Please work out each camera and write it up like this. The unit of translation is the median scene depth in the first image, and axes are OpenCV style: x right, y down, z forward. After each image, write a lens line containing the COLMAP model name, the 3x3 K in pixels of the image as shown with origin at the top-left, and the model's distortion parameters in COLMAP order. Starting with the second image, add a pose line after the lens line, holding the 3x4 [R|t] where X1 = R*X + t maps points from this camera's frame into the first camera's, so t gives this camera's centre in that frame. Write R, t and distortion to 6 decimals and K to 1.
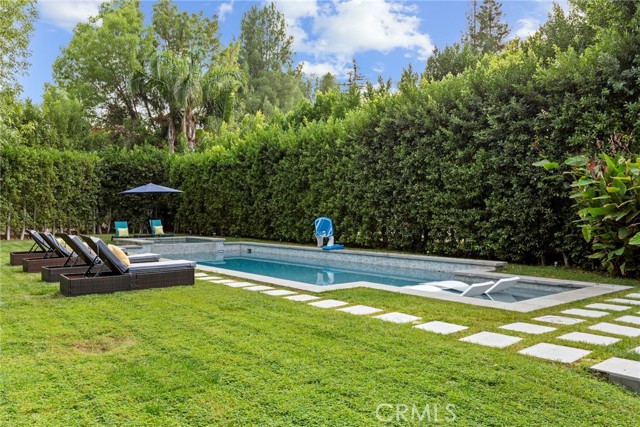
lens RADIAL K [[501.4, 0, 319.5], [0, 501.4, 215.4], [0, 0, 1]] dist [0.009245, 0.002851]
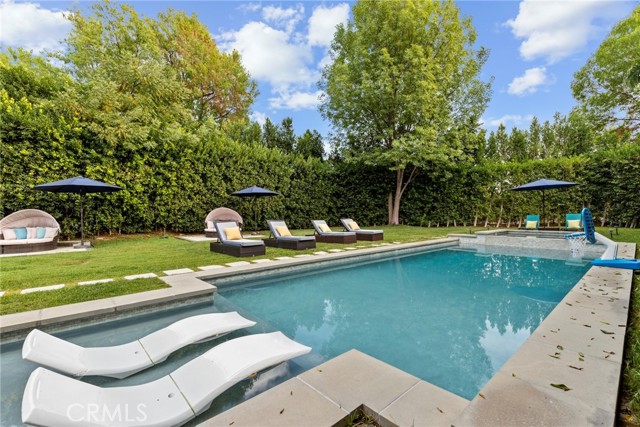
lens RADIAL K [[291.3, 0, 317.2], [0, 291.3, 212.4], [0, 0, 1]] dist [0.003632, 0.000765]
pose [[0.058952, -0.005161, -0.998247, 0.226018], [0.006483, 0.999968, -0.004787, 0.005780], [0.998240, -0.006190, 0.058983, 0.460622]]
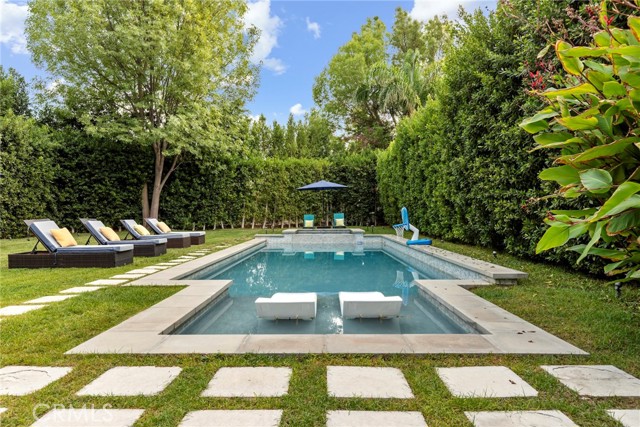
lens RADIAL K [[437.2, 0, 321.4], [0, 437.2, 212.8], [0, 0, 1]] dist [0.002909, 0.002548]
pose [[0.780414, -0.004797, -0.625245, 0.250755], [0.003777, 0.999988, -0.002958, 0.010794], [0.625252, -0.000053, 0.780423, 0.221554]]
